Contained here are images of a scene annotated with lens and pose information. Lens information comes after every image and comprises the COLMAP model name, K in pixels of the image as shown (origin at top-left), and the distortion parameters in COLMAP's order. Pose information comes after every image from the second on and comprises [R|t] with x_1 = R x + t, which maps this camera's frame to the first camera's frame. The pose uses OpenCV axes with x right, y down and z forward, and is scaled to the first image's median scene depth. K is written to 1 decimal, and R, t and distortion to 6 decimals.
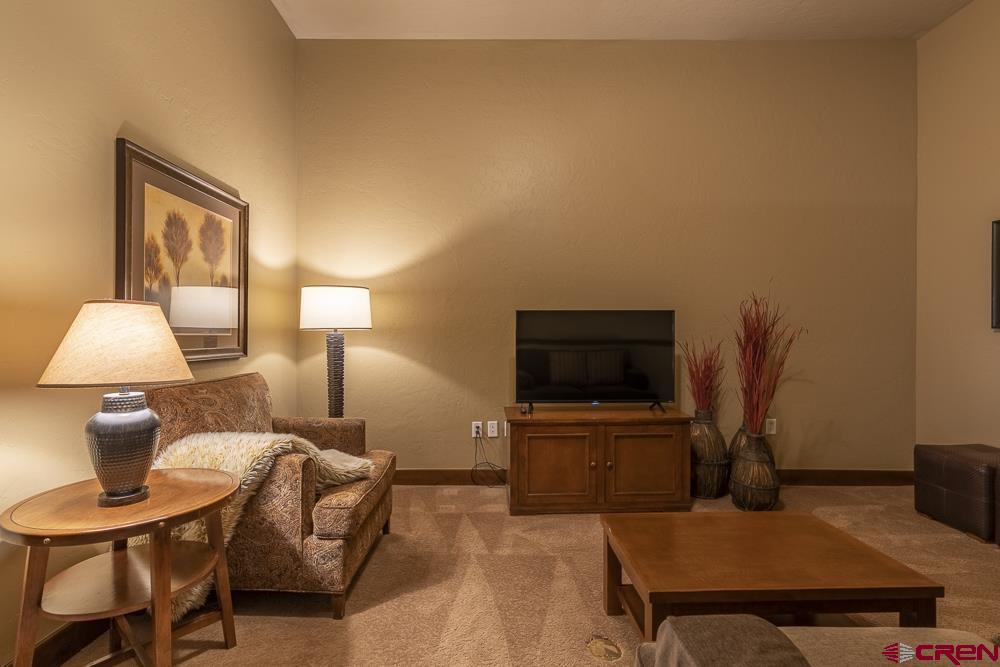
lens RADIAL K [[453.4, 0, 498.9], [0, 453.4, 335.7], [0, 0, 1]] dist [-0.003302, 0.000390]
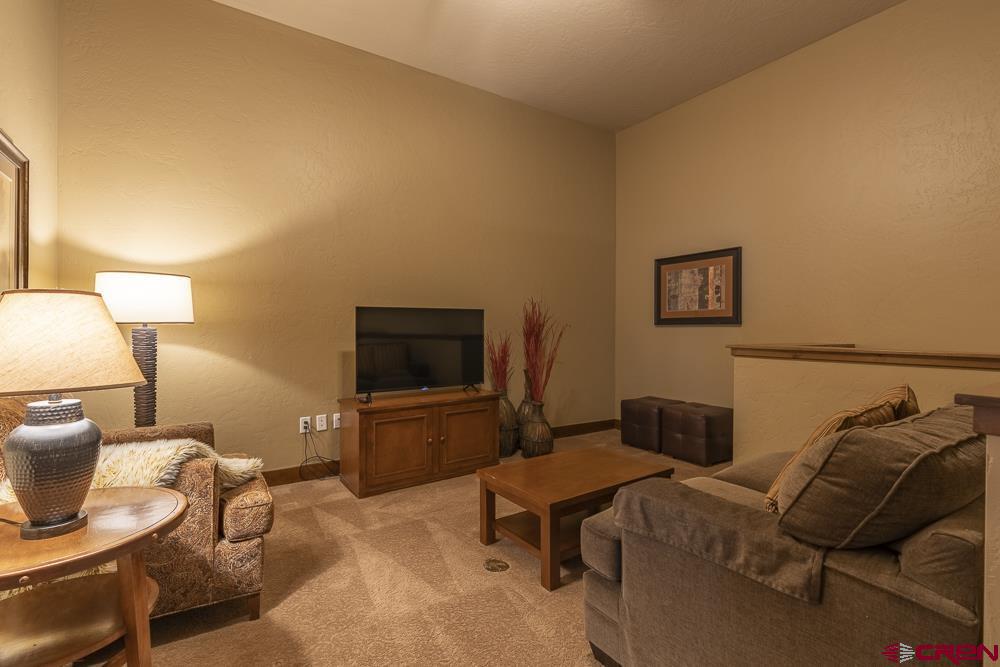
lens RADIAL K [[455.9, 0, 486.9], [0, 455.9, 330.9], [0, 0, 1]] dist [-0.000107, 0.000213]
pose [[0.844566, -0.003868, 0.535437, -0.298167], [0.002367, 0.999991, 0.003490, -0.001704], [-0.535446, -0.001680, 0.844568, -0.067900]]
